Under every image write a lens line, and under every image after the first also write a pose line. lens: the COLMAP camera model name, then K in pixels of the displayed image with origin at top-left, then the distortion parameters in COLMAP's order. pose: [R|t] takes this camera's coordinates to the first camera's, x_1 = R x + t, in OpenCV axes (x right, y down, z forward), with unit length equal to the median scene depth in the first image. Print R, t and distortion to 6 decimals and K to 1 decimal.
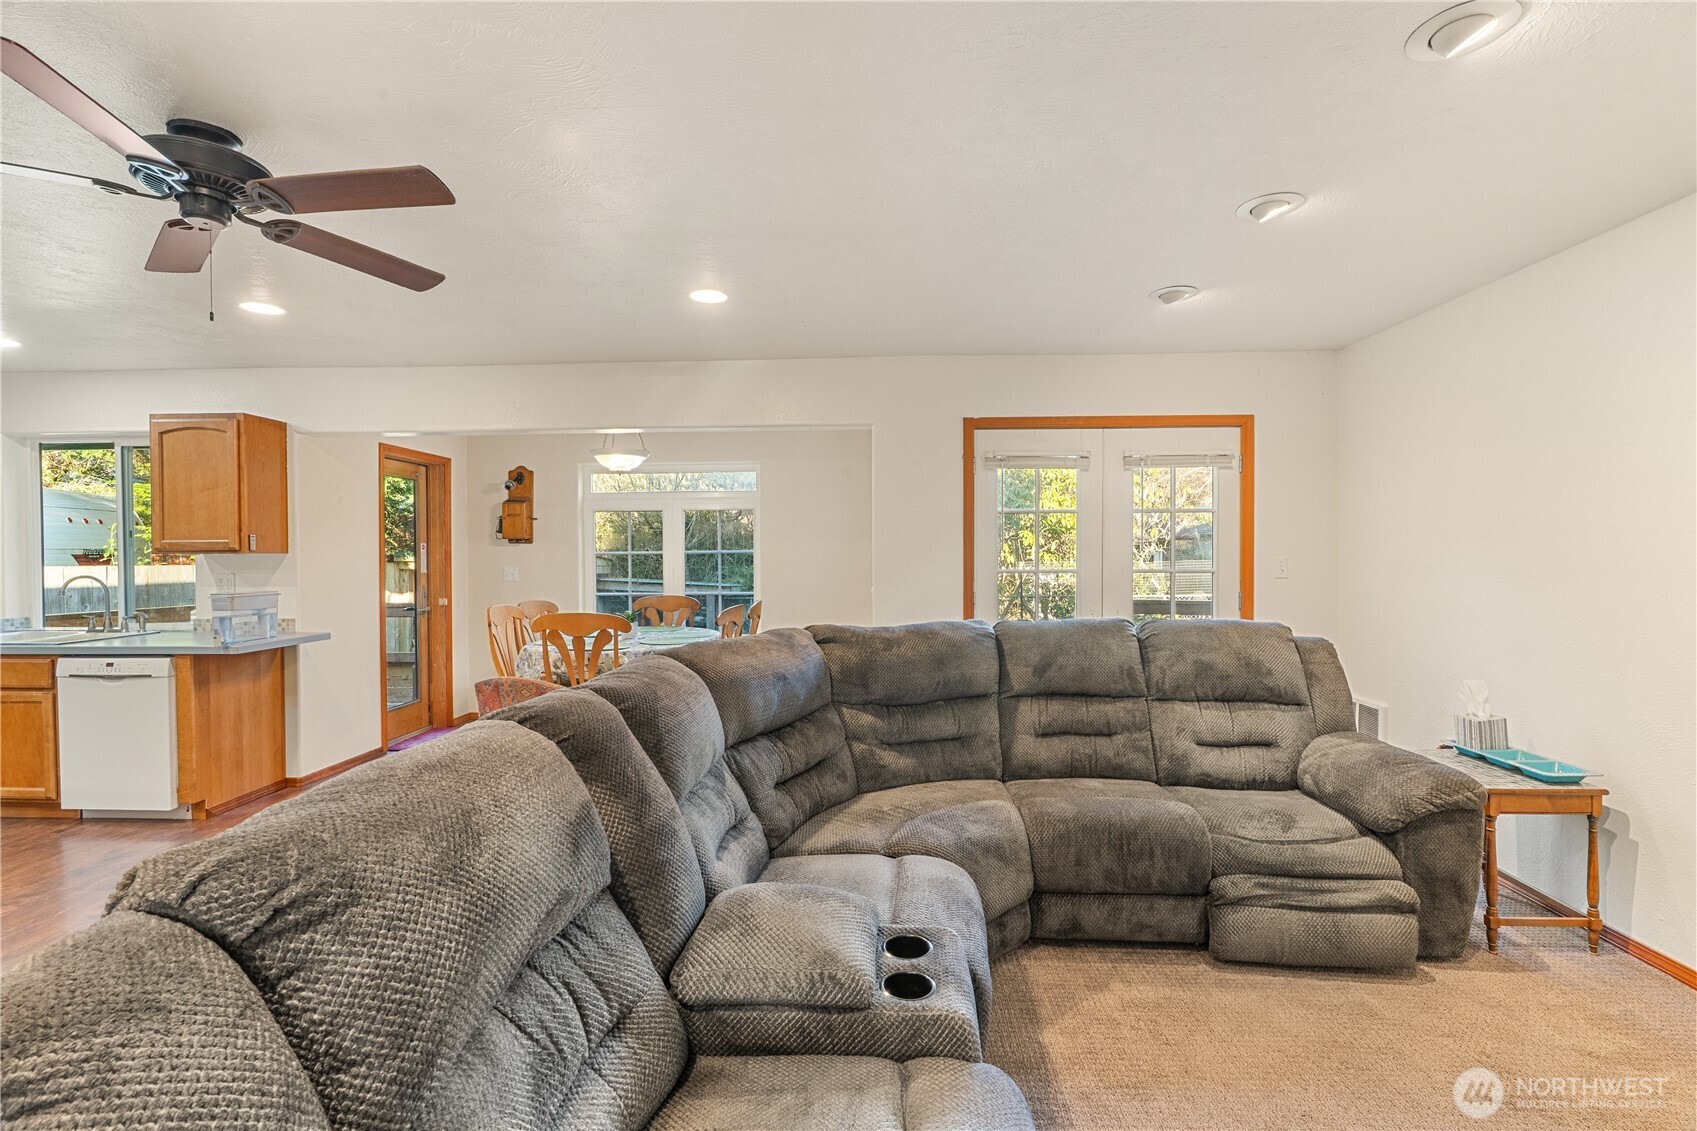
lens RADIAL K [[755.0, 0, 843.9], [0, 755.0, 563.8], [0, 0, 1]] dist [-0.007472, 0.003303]
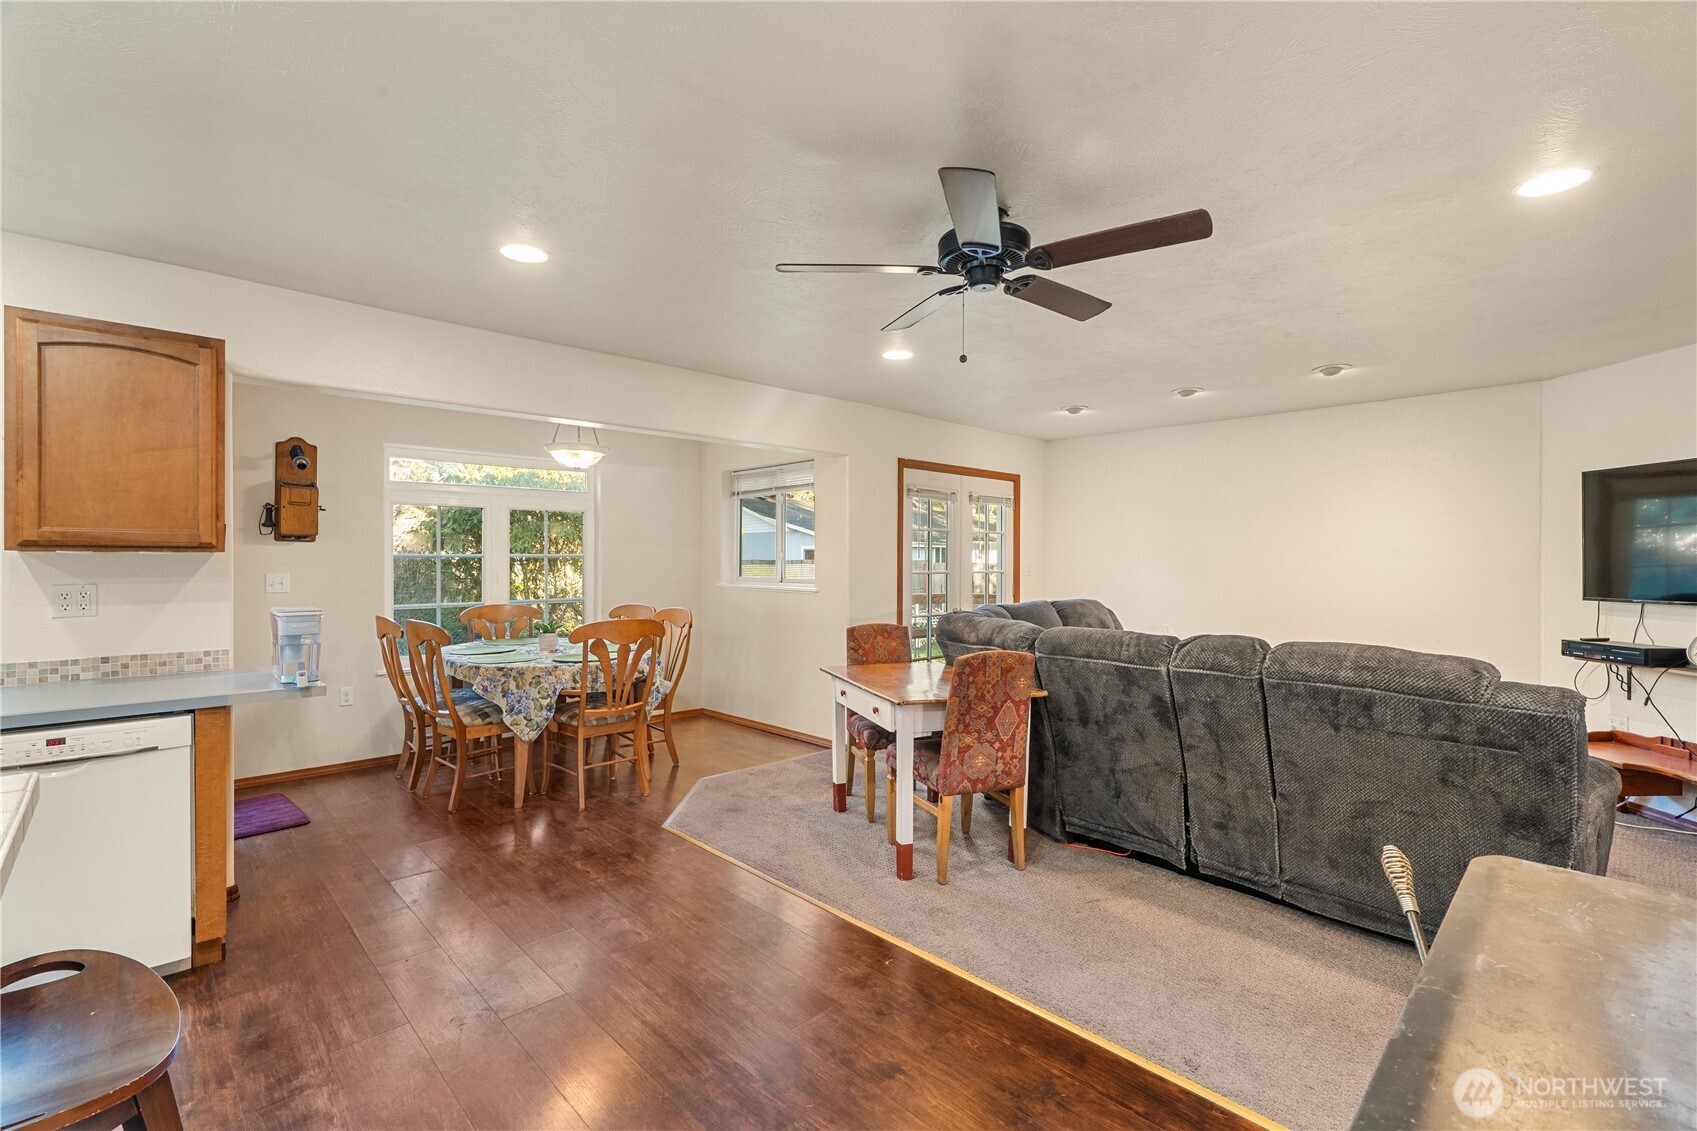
lens RADIAL K [[755.0, 0, 838.8], [0, 755.0, 560.6], [0, 0, 1]] dist [-0.007472, 0.003303]
pose [[0.698168, 0.005230, 0.715915, -0.893135], [0.003546, 0.999936, -0.010763, 0.002923], [-0.715925, 0.010053, 0.698105, 0.149769]]
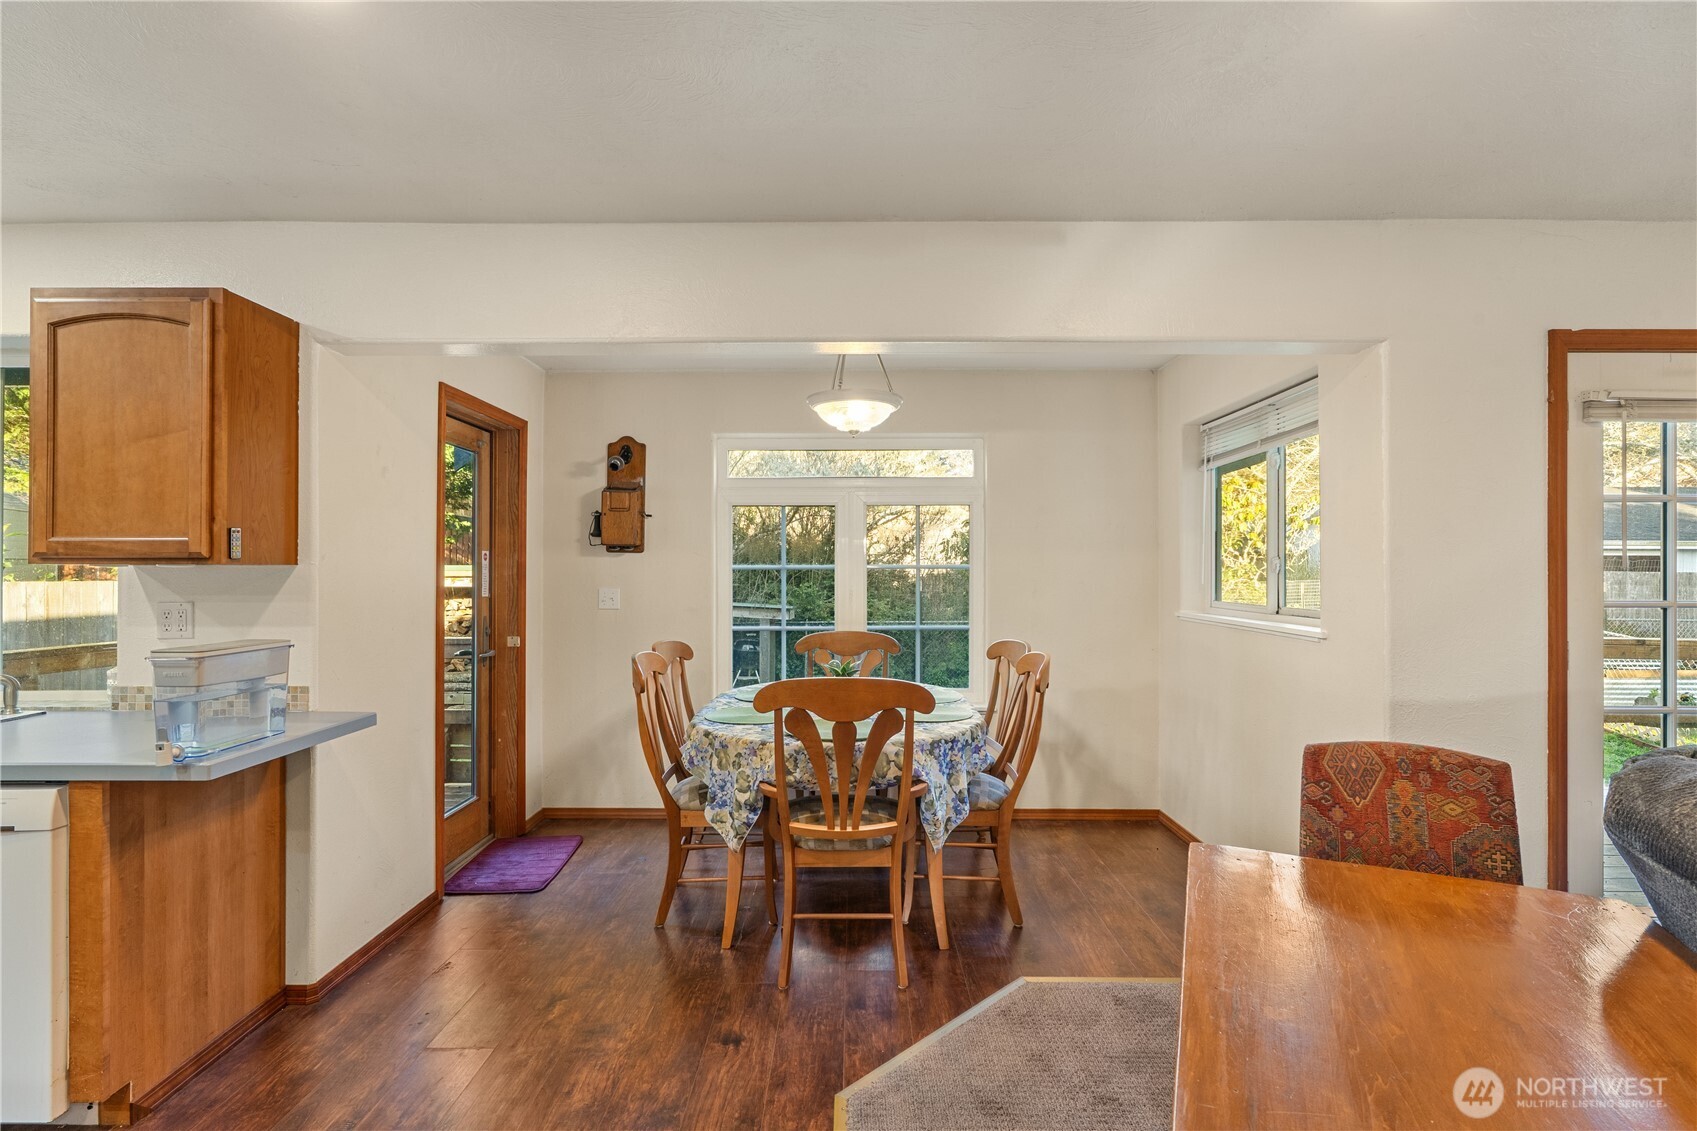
lens RADIAL K [[783.9, 0, 850.2], [0, 783.9, 564.6], [0, 0, 1]] dist [-0.004503, 0.000743]
pose [[0.999123, 0.005536, 0.041502, -0.394387], [-0.004726, 0.999797, -0.019586, -0.005185], [-0.041602, 0.019373, 0.998946, 0.456767]]
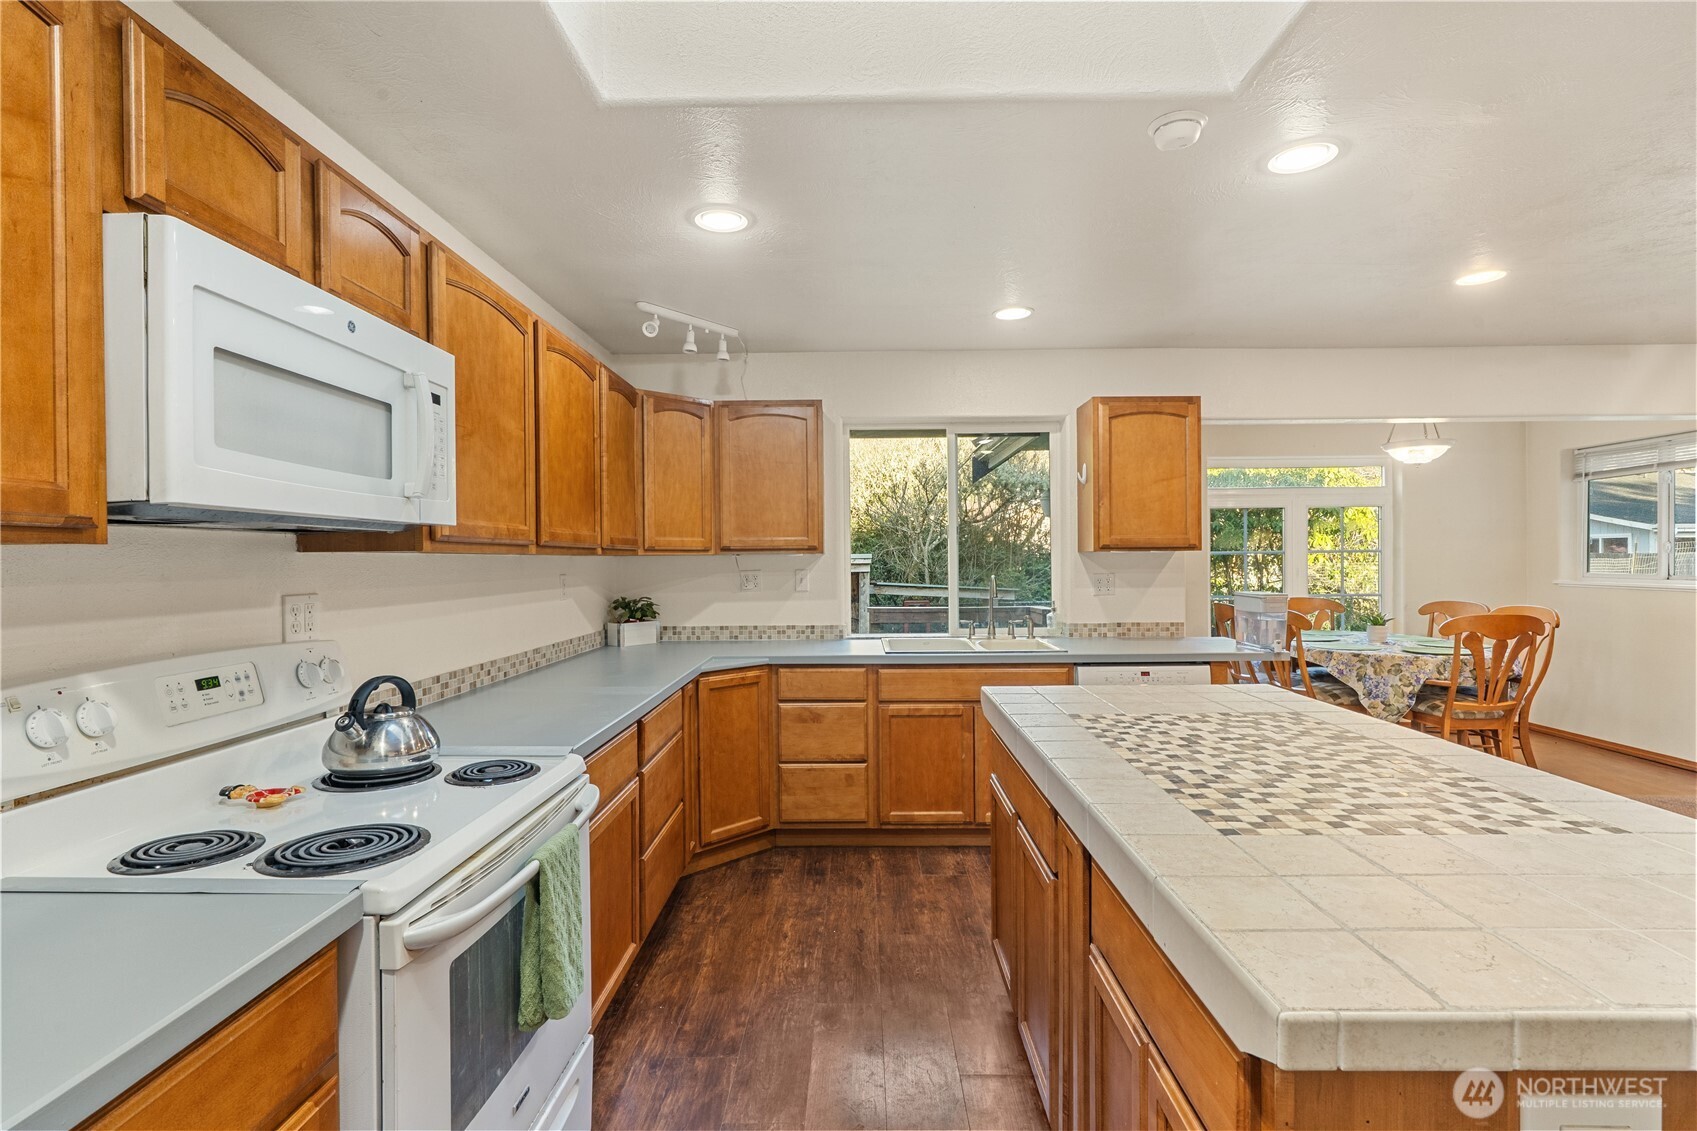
lens RADIAL K [[783.9, 0, 867.2], [0, 783.9, 559.3], [0, 0, 1]] dist [-0.004503, 0.000743]
pose [[0.999102, -0.002081, 0.042323, -1.241436], [0.002493, 0.999950, -0.009683, 0.004903], [-0.042300, 0.009780, 0.999057, 0.069459]]
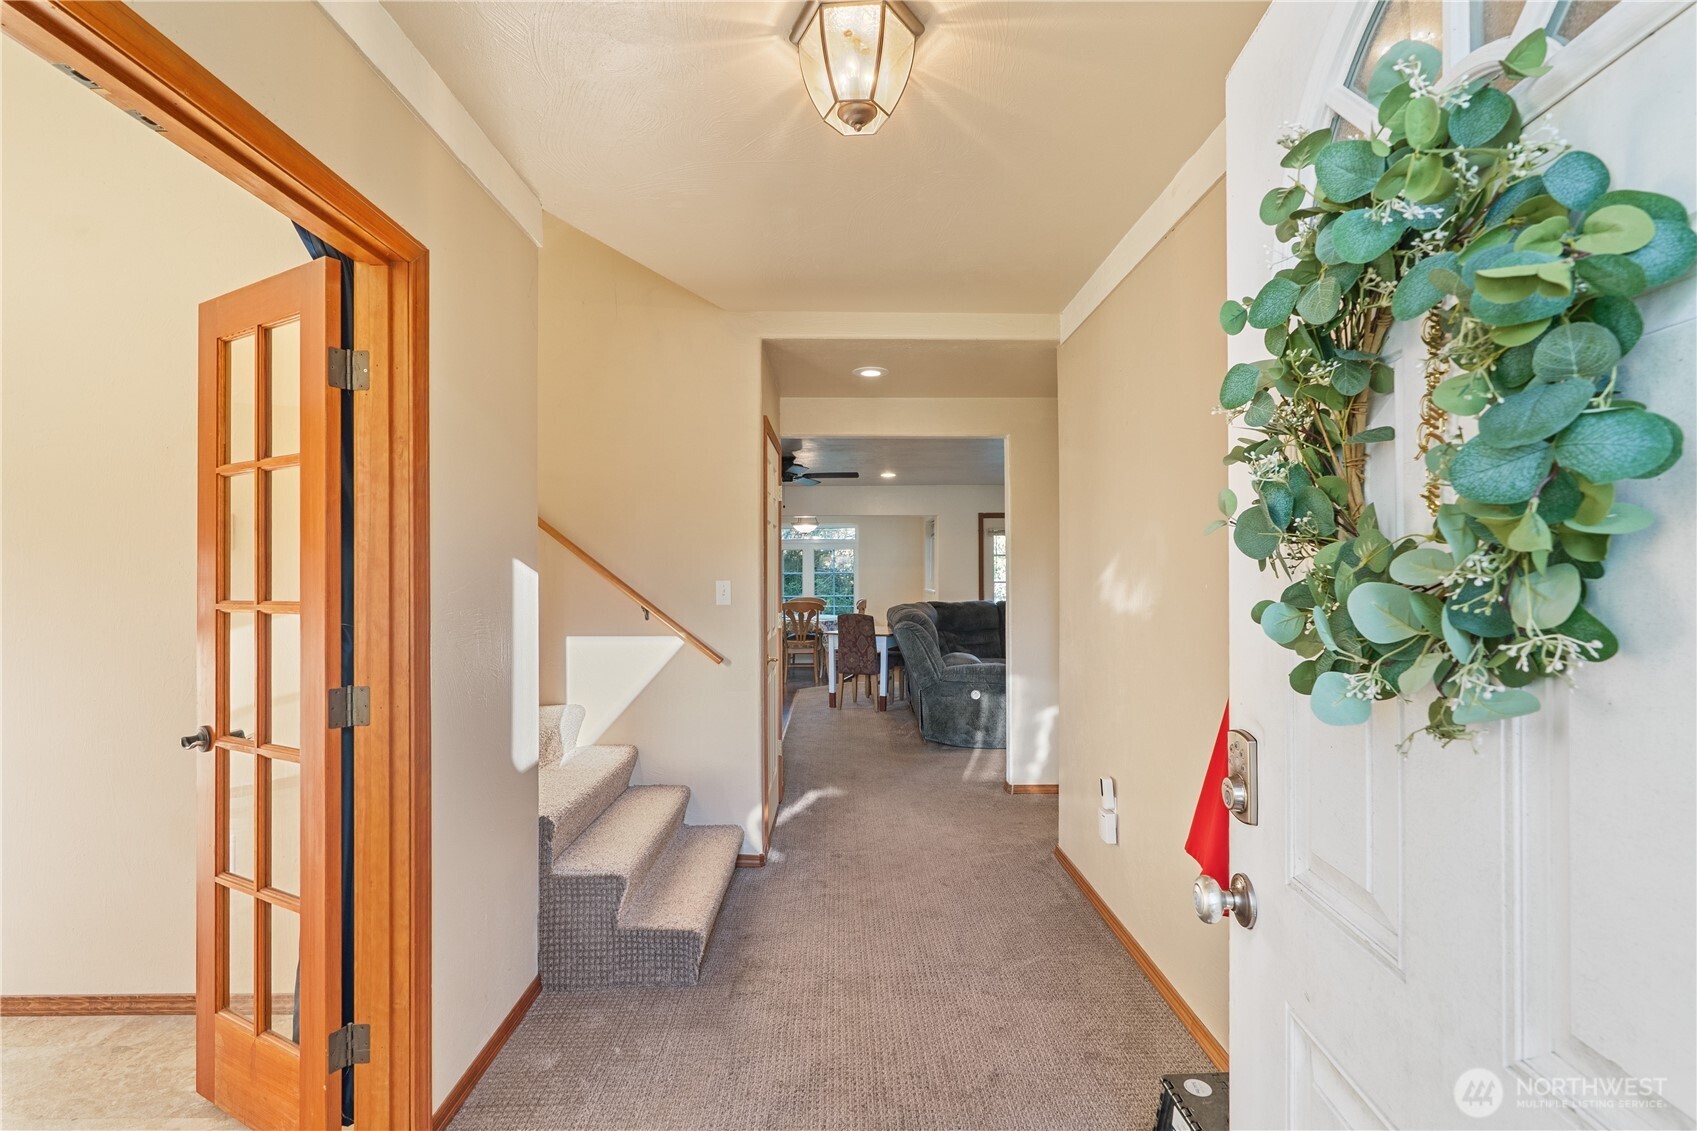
lens RADIAL K [[755.0, 0, 842.1], [0, 755.0, 567.7], [0, 0, 1]] dist [-0.007472, 0.003303]
pose [[0.998804, 0.000367, 0.048901, -0.359655], [0.000683, 0.999770, -0.021452, 0.015033], [-0.048897, 0.021459, 0.998573, -1.222082]]
